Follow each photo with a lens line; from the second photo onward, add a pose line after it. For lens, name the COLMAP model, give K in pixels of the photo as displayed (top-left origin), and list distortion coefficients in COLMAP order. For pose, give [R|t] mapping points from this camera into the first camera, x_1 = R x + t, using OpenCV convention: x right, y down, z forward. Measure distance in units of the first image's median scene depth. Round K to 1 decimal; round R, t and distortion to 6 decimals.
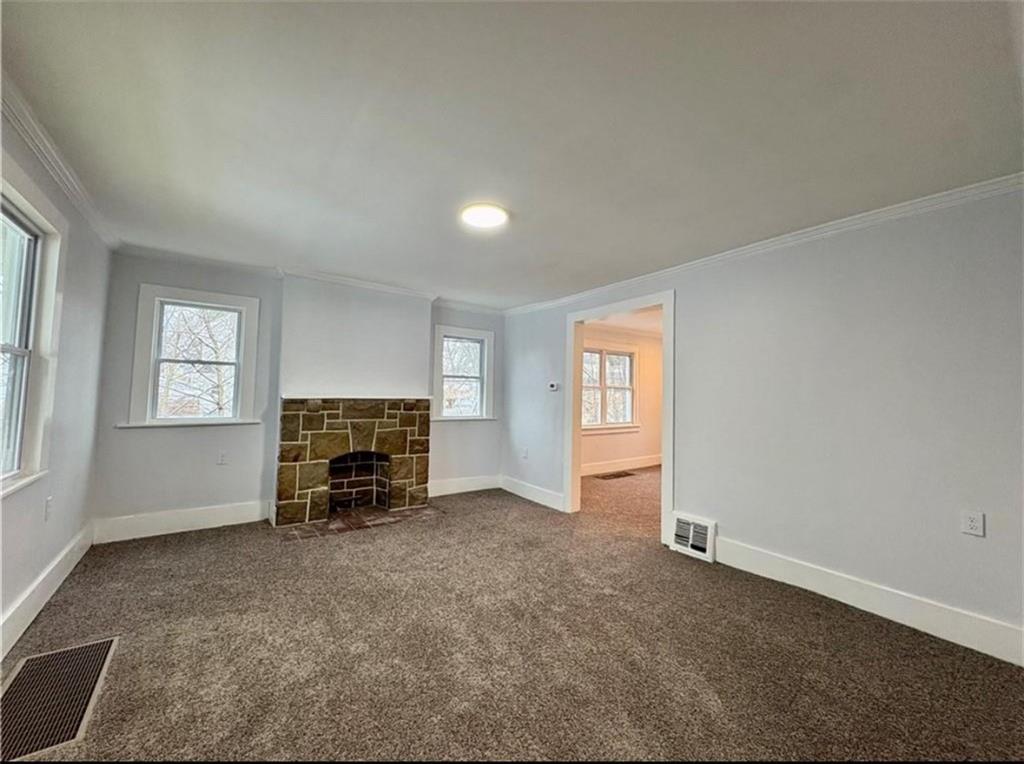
lens RADIAL K [[425.6, 0, 509.0], [0, 425.6, 362.8], [0, 0, 1]] dist [0.001291, 0.000459]
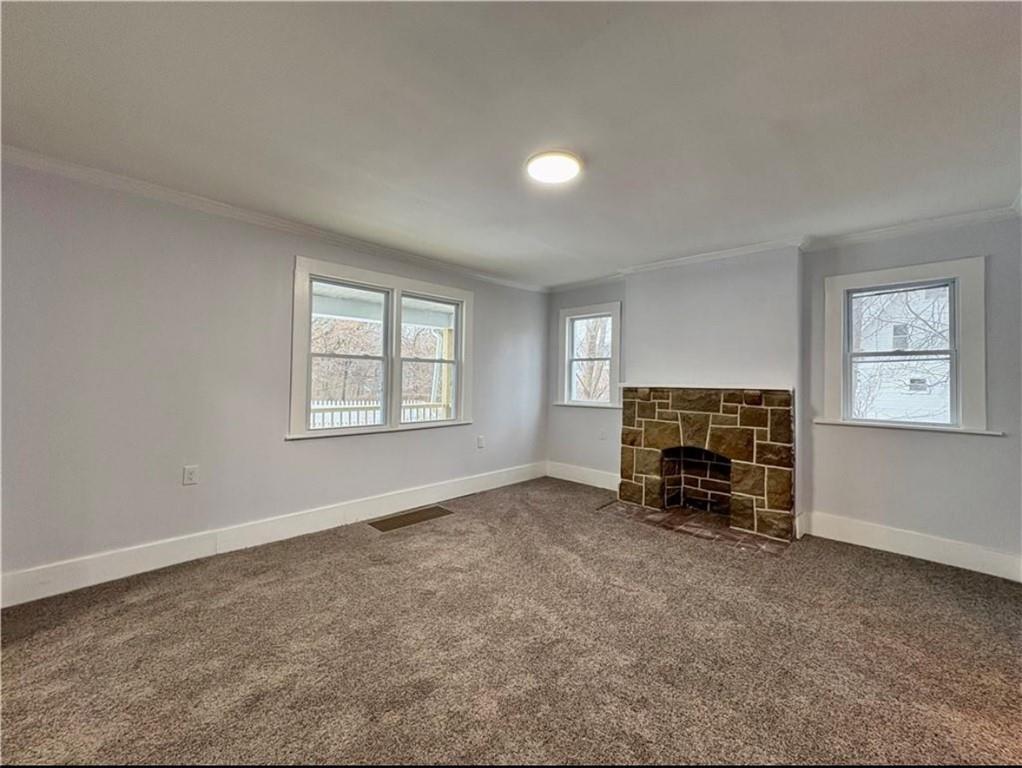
lens RADIAL K [[424.8, 0, 508.0], [0, 424.8, 364.8], [0, 0, 1]] dist [0.001291, 0.000459]
pose [[0.138985, -0.050063, -0.989028, 0.496449], [0.066229, 0.996955, -0.041157, 0.048641], [0.988077, -0.059782, 0.141878, 0.513736]]
